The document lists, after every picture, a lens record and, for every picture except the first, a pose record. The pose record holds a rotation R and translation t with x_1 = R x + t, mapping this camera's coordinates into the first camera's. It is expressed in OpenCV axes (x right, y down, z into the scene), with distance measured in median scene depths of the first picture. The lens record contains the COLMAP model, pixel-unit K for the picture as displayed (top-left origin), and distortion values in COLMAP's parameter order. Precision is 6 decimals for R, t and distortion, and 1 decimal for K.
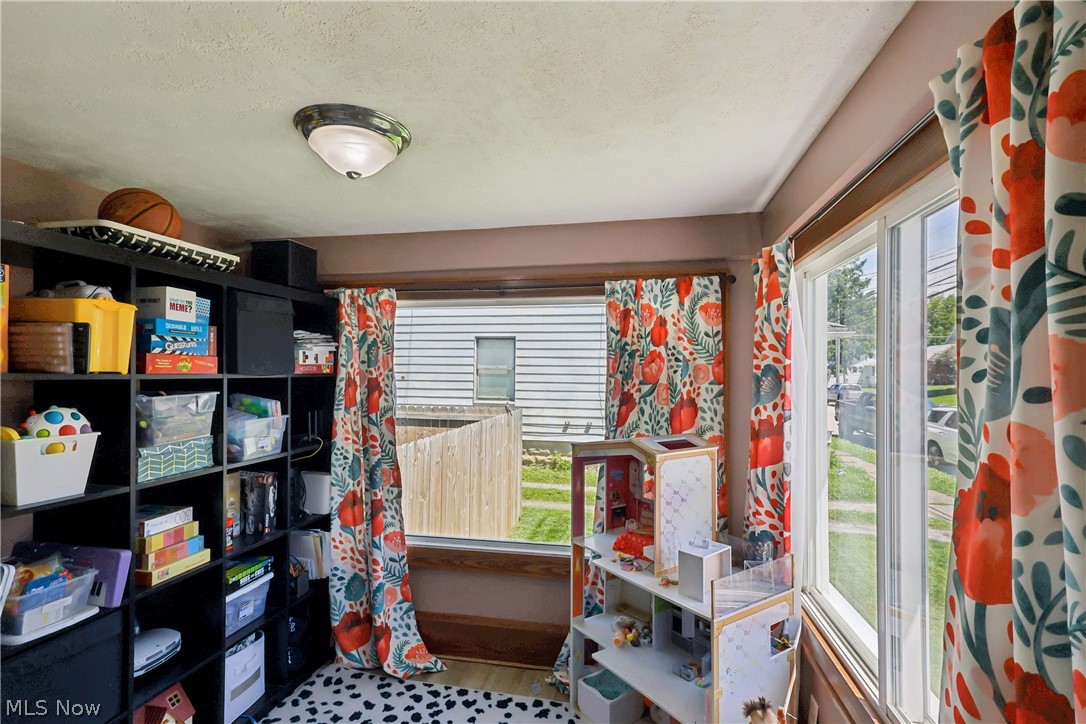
lens RADIAL K [[505.2, 0, 540.4], [0, 505.2, 366.5], [0, 0, 1]] dist [0.003071, 0.001712]
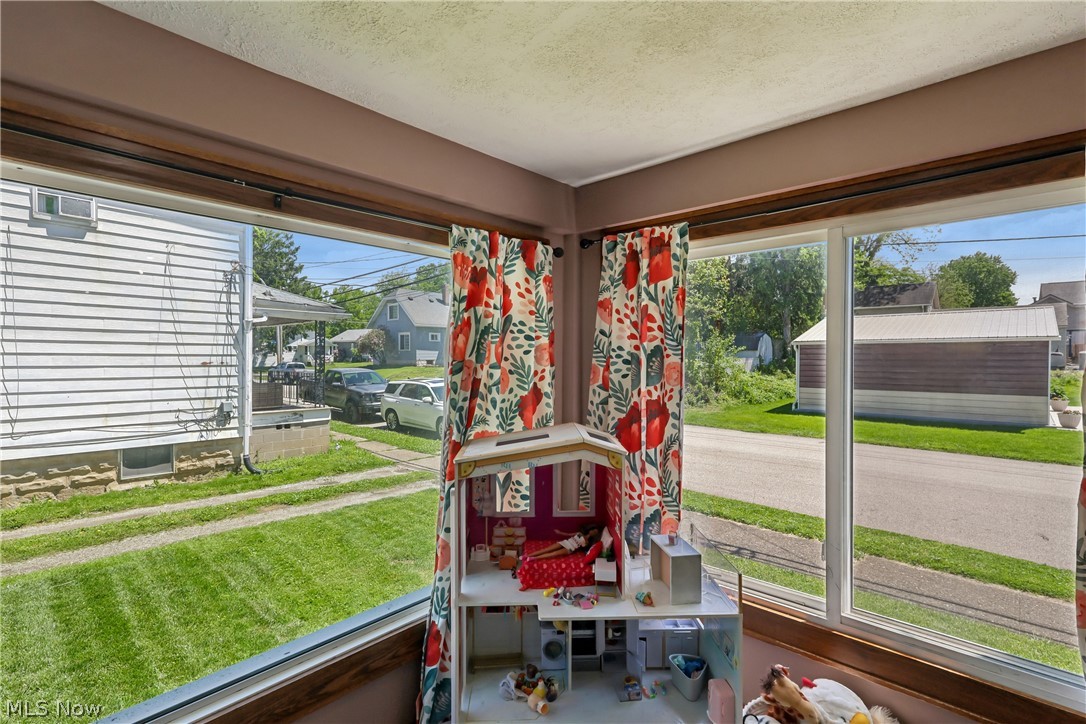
lens RADIAL K [[505.2, 0, 539.5], [0, 505.2, 362.0], [0, 0, 1]] dist [0.003071, 0.001712]
pose [[0.530244, -0.018748, 0.847638, -0.420883], [-0.008029, 0.999600, 0.027132, 0.003529], [-0.847807, -0.021192, 0.529881, 0.529896]]
